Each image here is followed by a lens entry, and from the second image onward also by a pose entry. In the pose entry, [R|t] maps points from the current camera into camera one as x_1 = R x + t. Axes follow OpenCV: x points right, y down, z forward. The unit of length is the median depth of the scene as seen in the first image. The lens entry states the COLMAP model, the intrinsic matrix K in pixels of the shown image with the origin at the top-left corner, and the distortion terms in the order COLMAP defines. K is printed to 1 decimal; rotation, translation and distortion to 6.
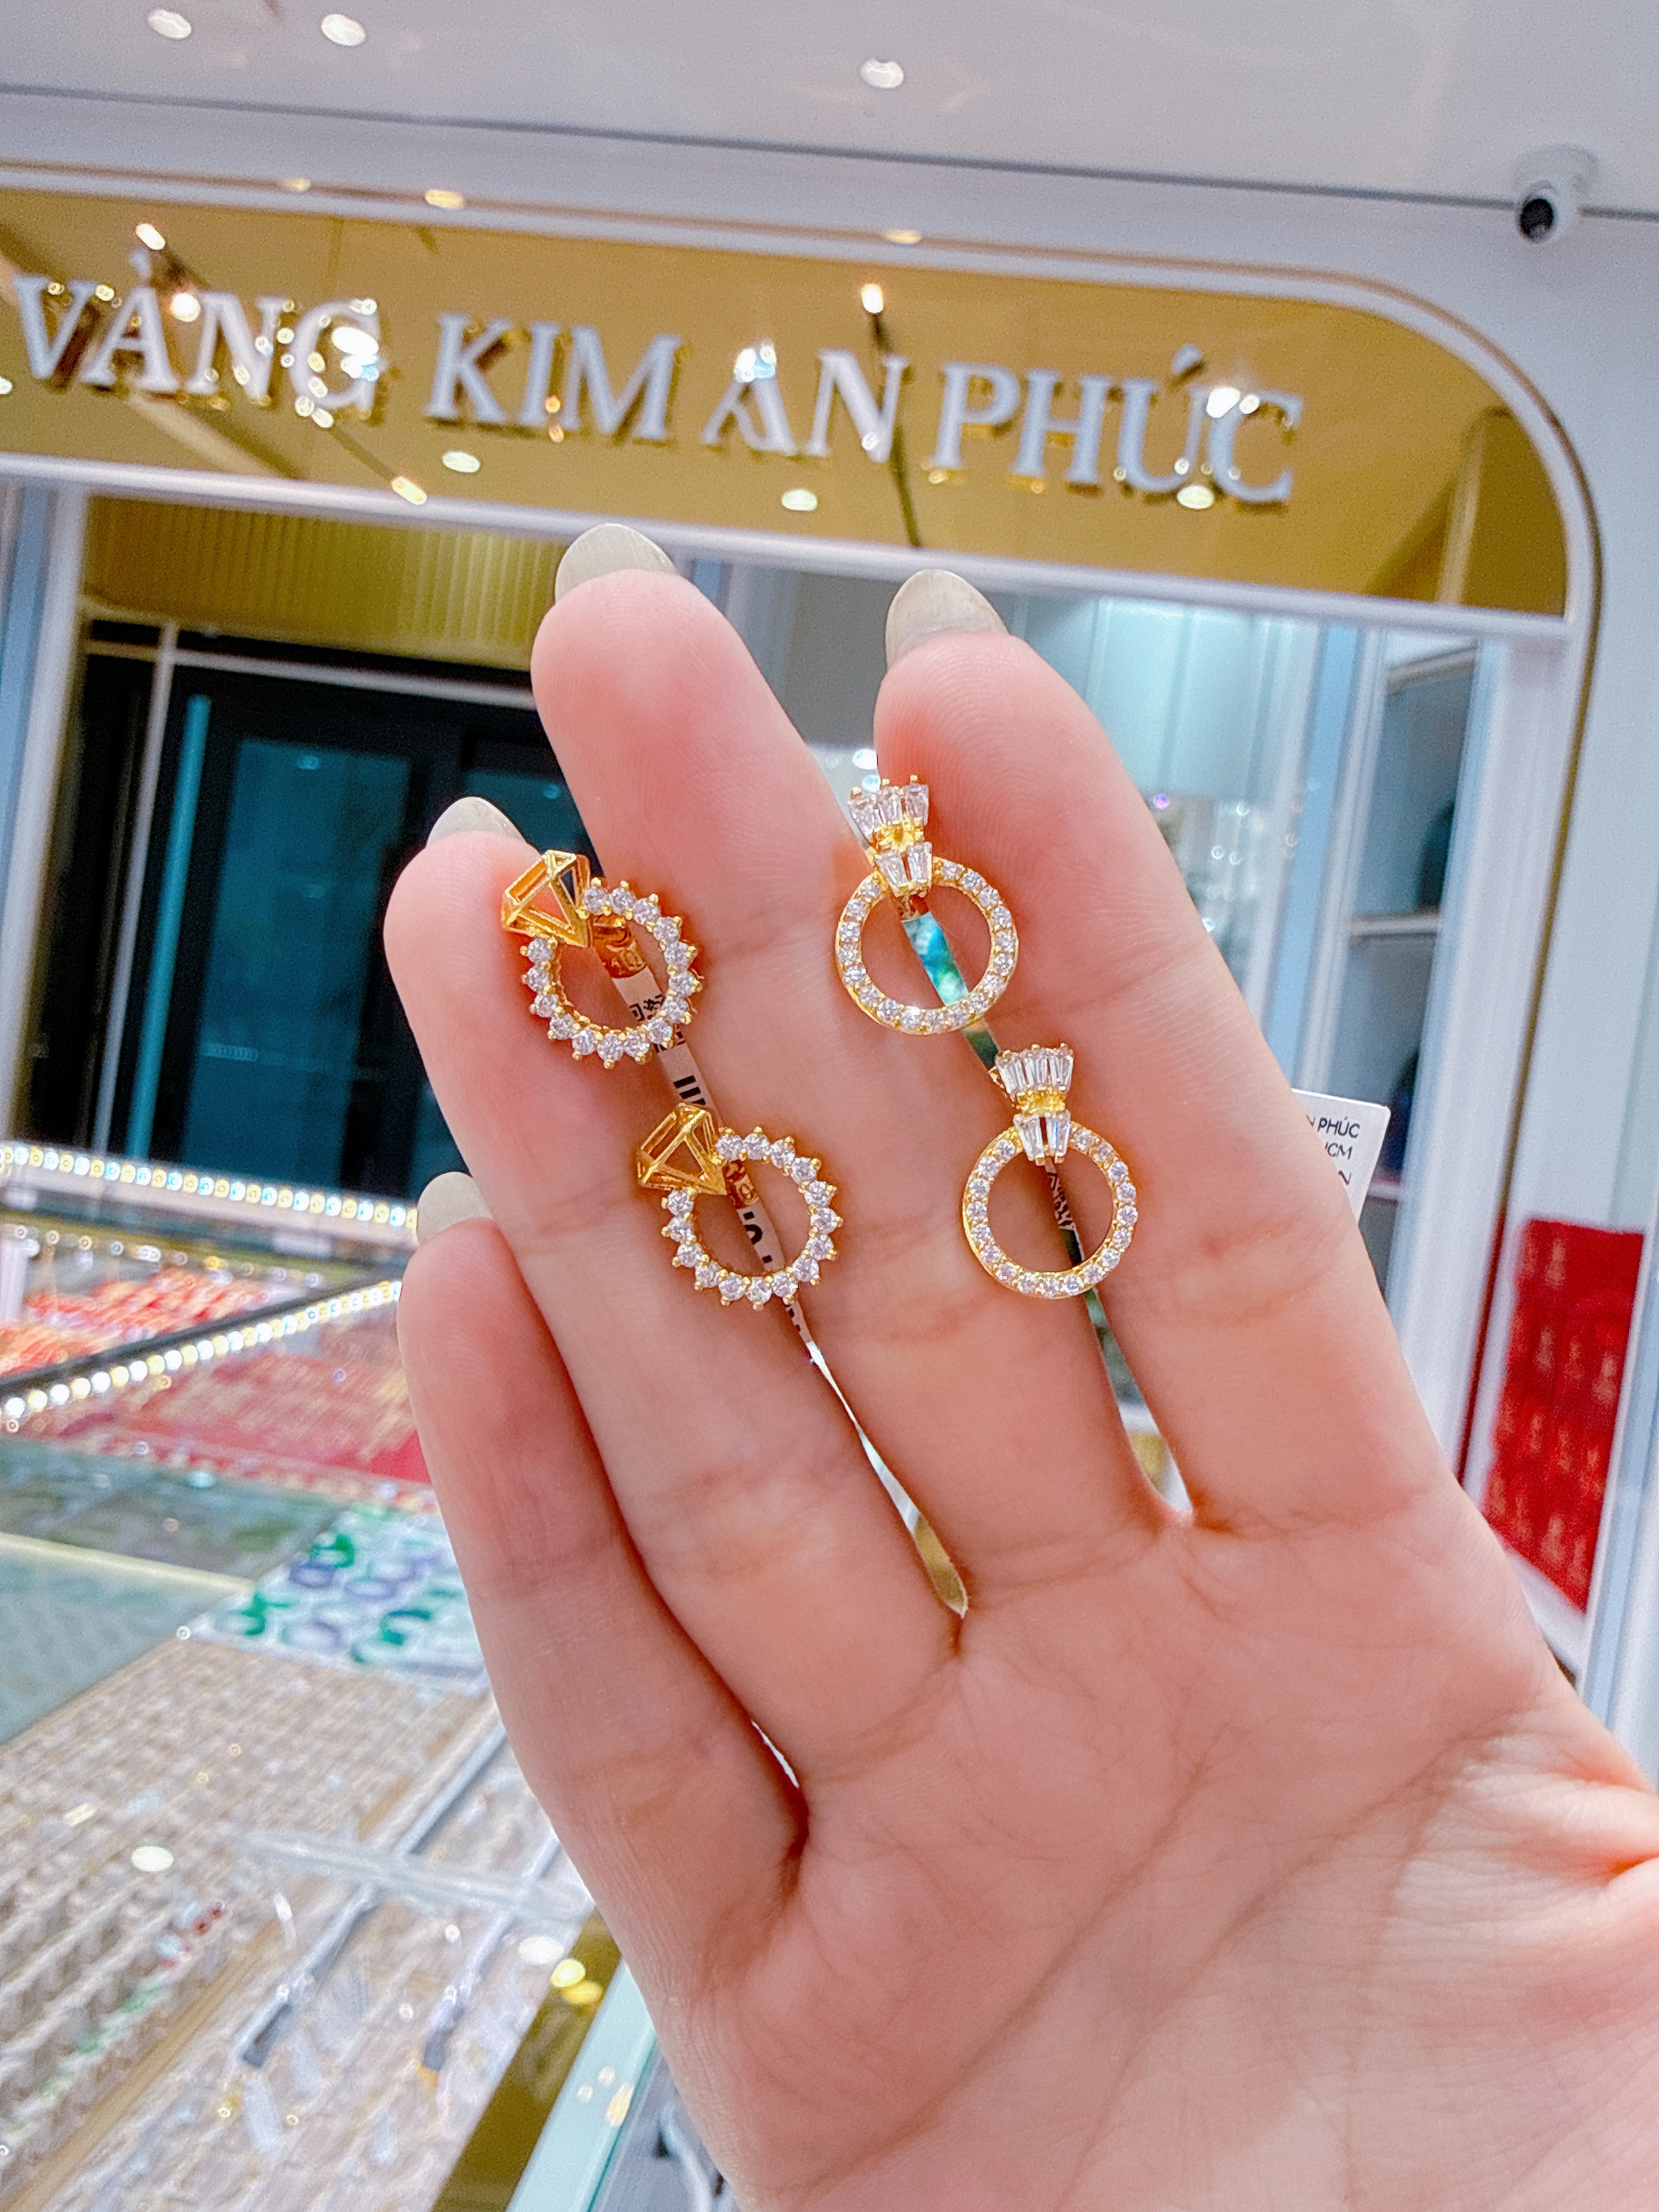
lens RADIAL K [[1605.9, 0, 820.4], [0, 1605.9, 1113.0], [0, 0, 1]] dist [-0.002340, 0.001564]
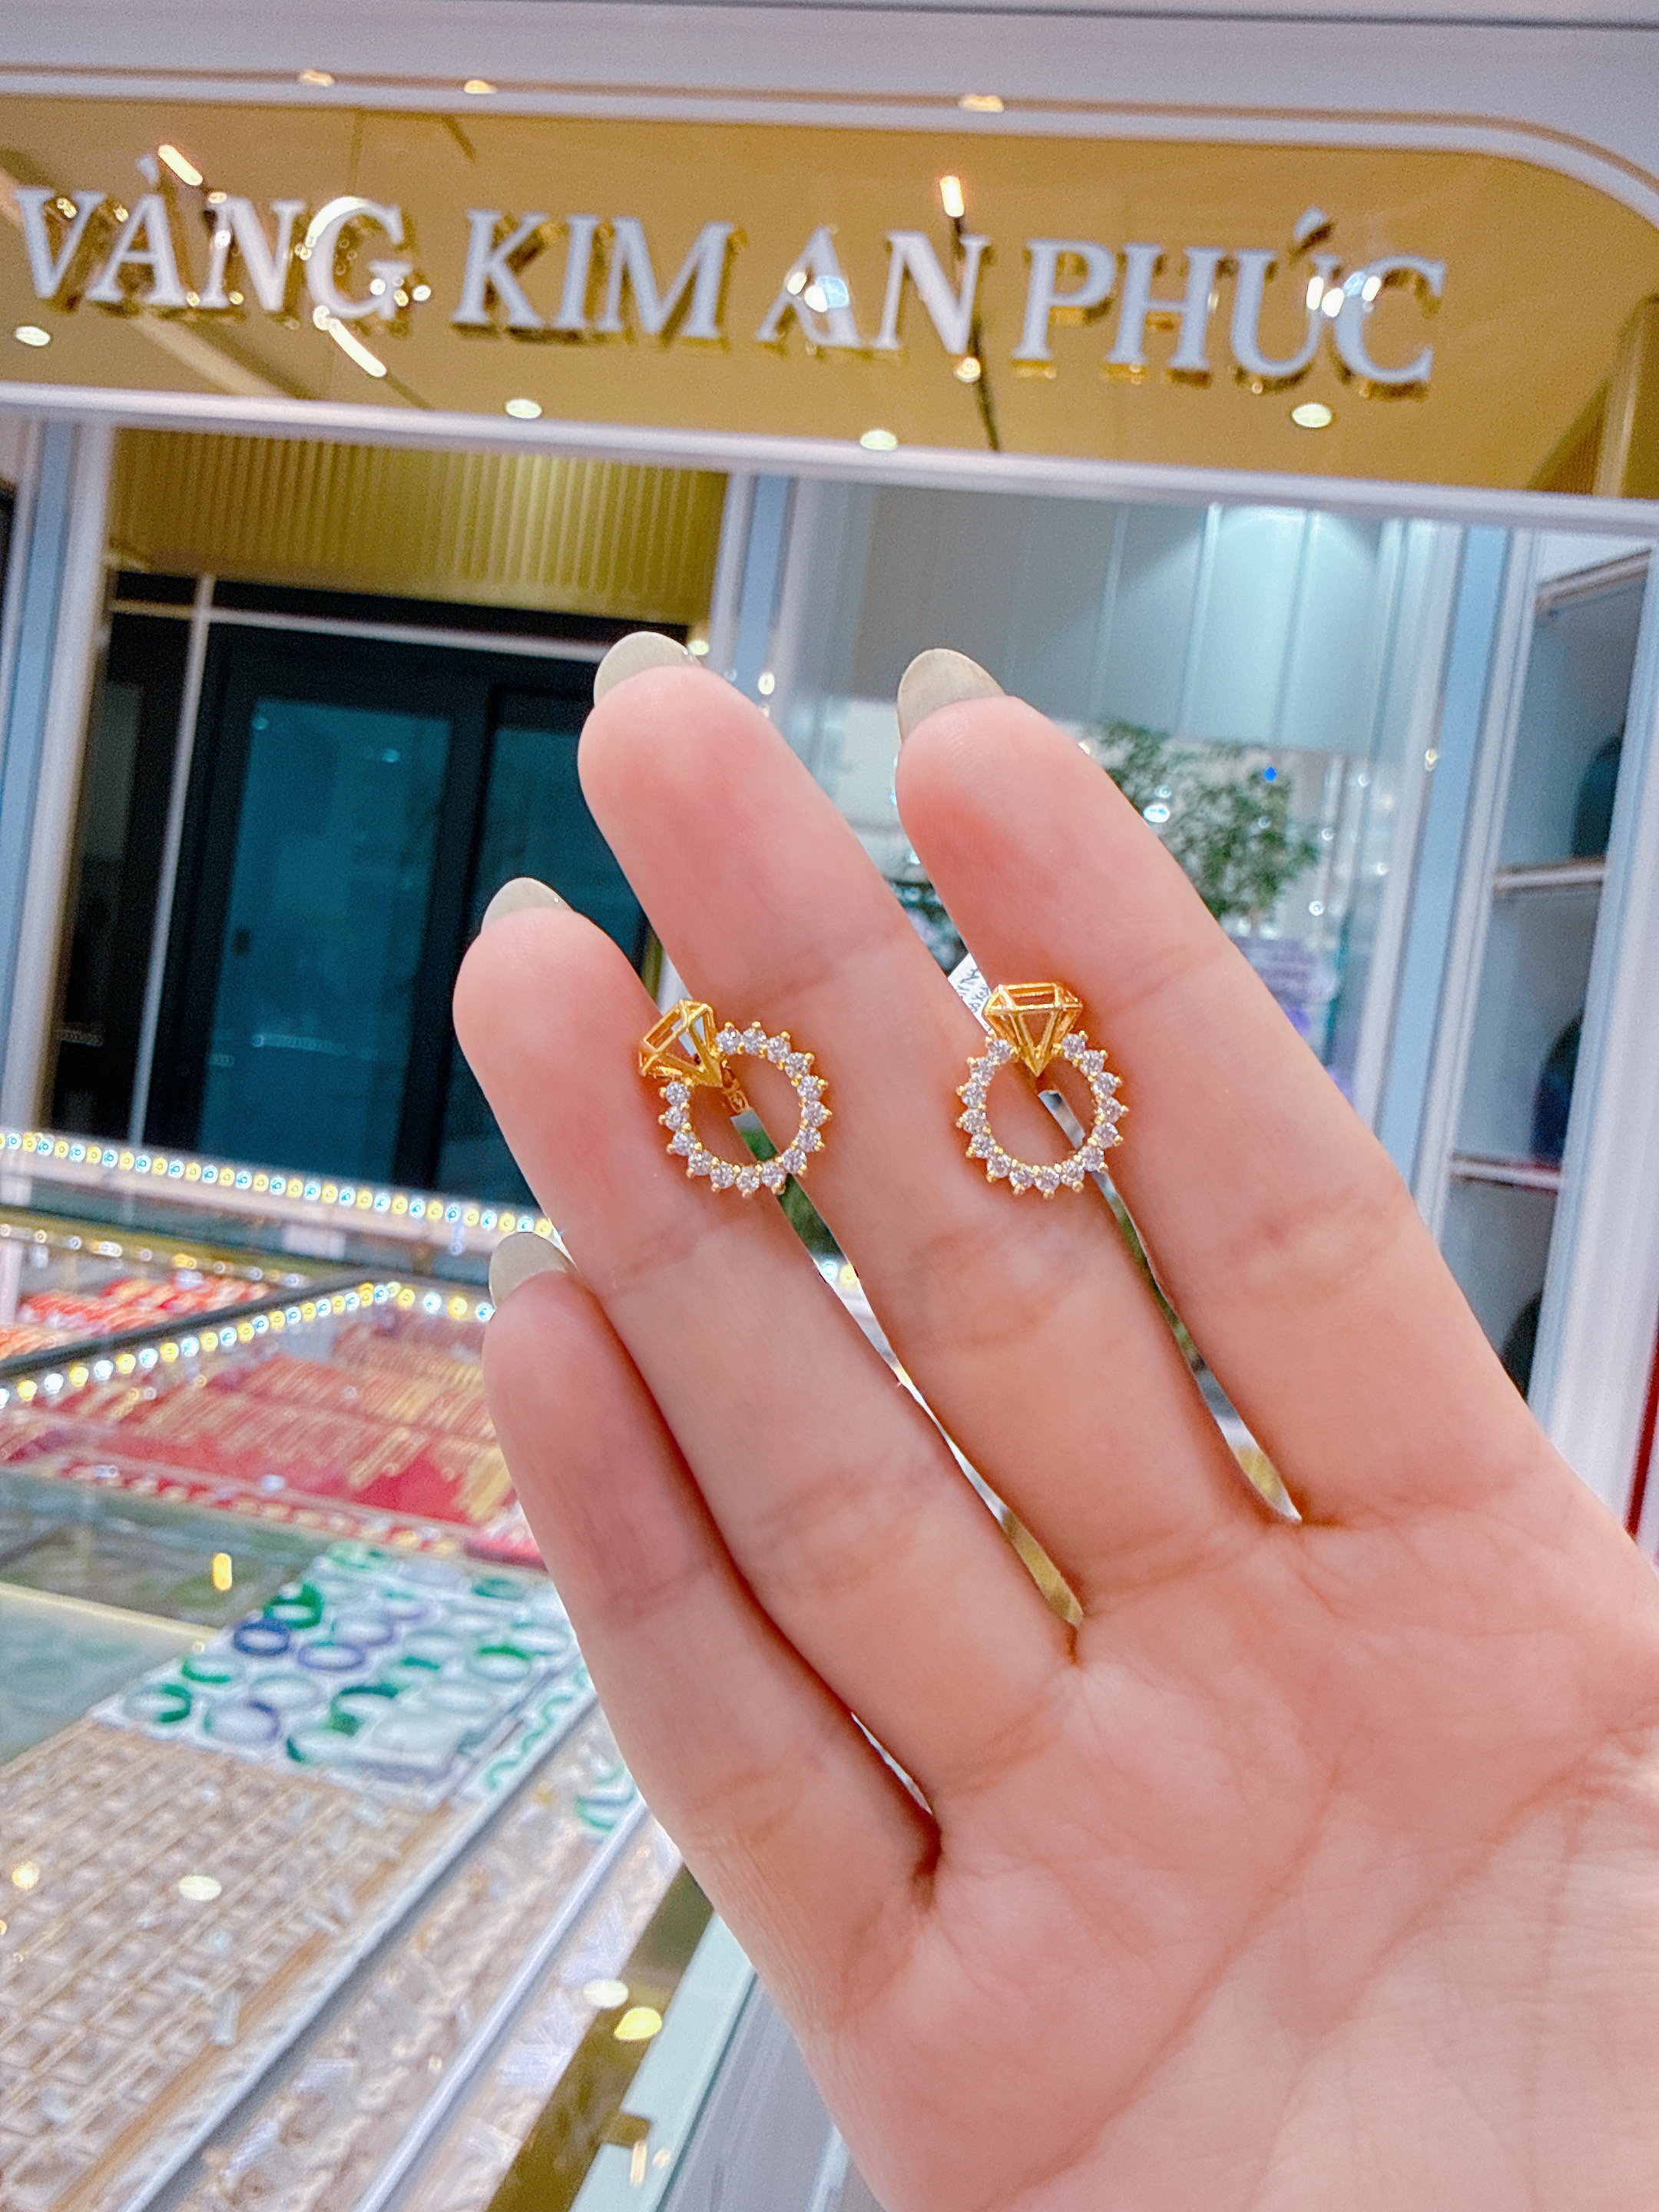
lens RADIAL K [[1605.9, 0, 821.9], [0, 1605.9, 1107.0], [0, 0, 1]] dist [-0.002340, 0.001564]
pose [[0.998308, -0.003544, -0.058036, 0.012502], [0.003486, 0.999993, -0.001099, 0.009470], [0.058039, 0.000895, 0.998314, 0.113239]]
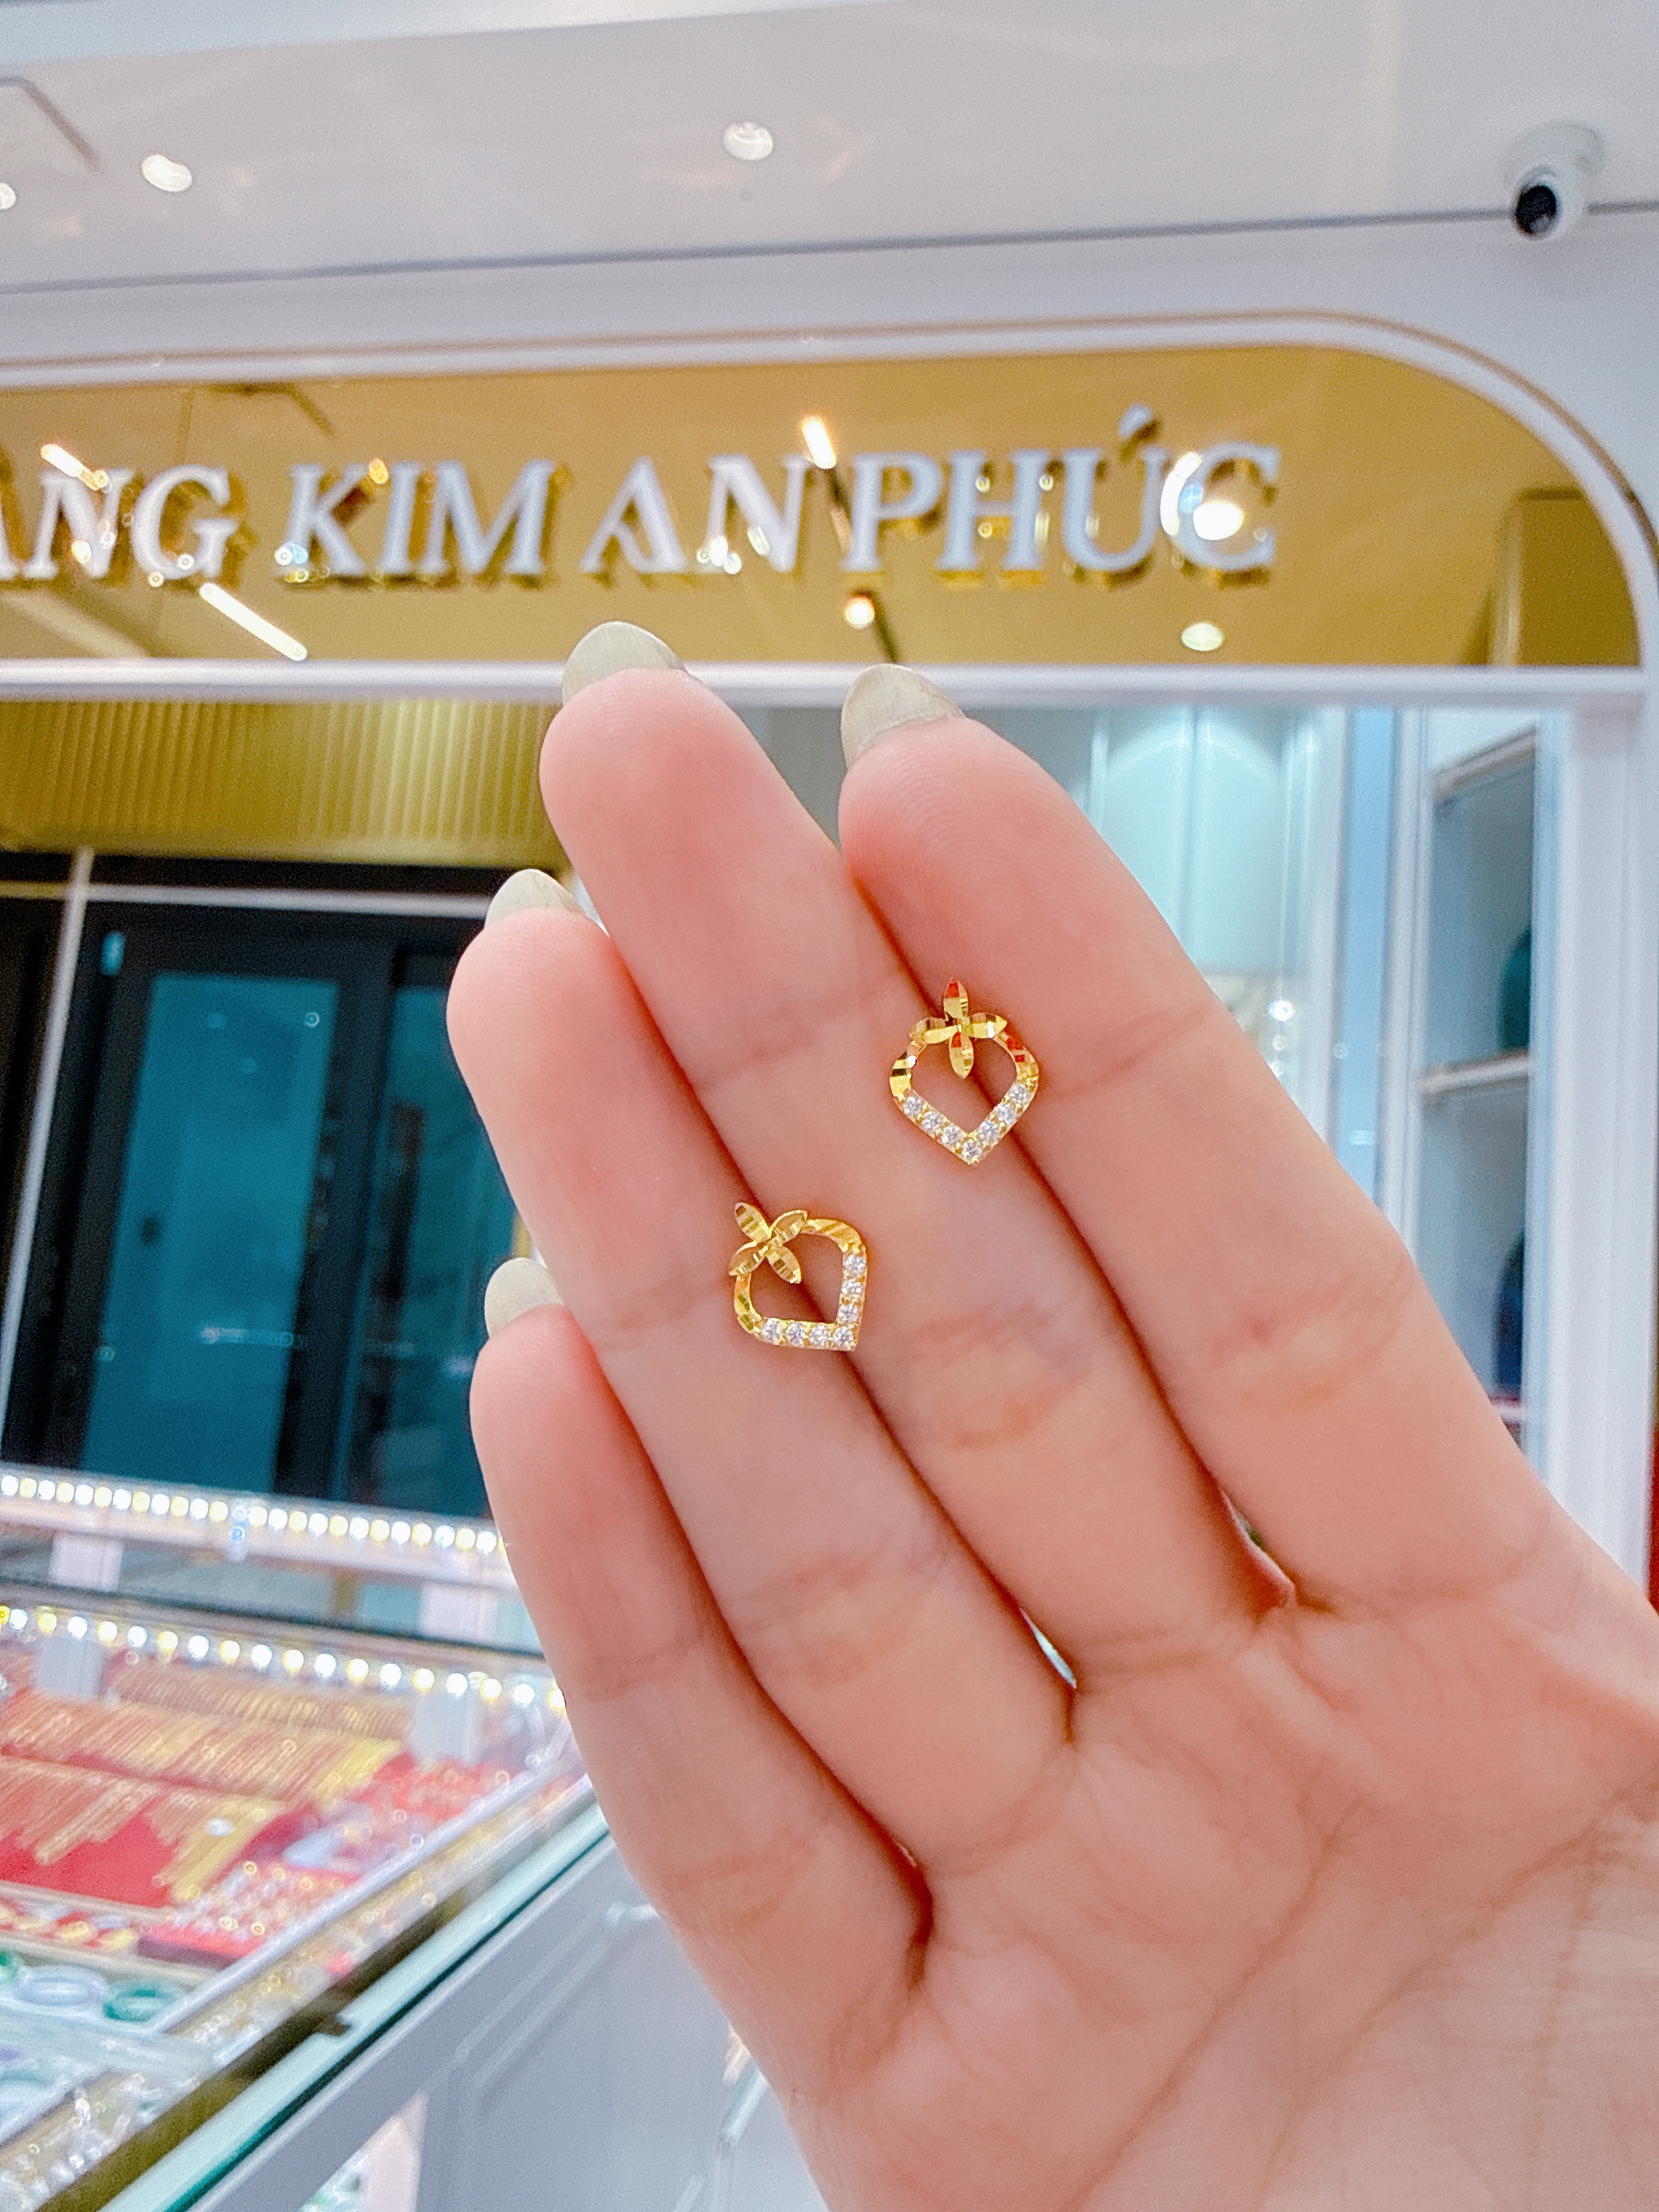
lens RADIAL K [[1605.9, 0, 826.5], [0, 1605.9, 1111.9], [0, 0, 1]] dist [-0.002340, 0.001564]
pose [[0.995524, -0.064794, -0.068795, 0.098742], [0.052551, 0.984579, -0.166859, 0.019895], [0.078546, 0.162497, 0.983578, 0.210590]]
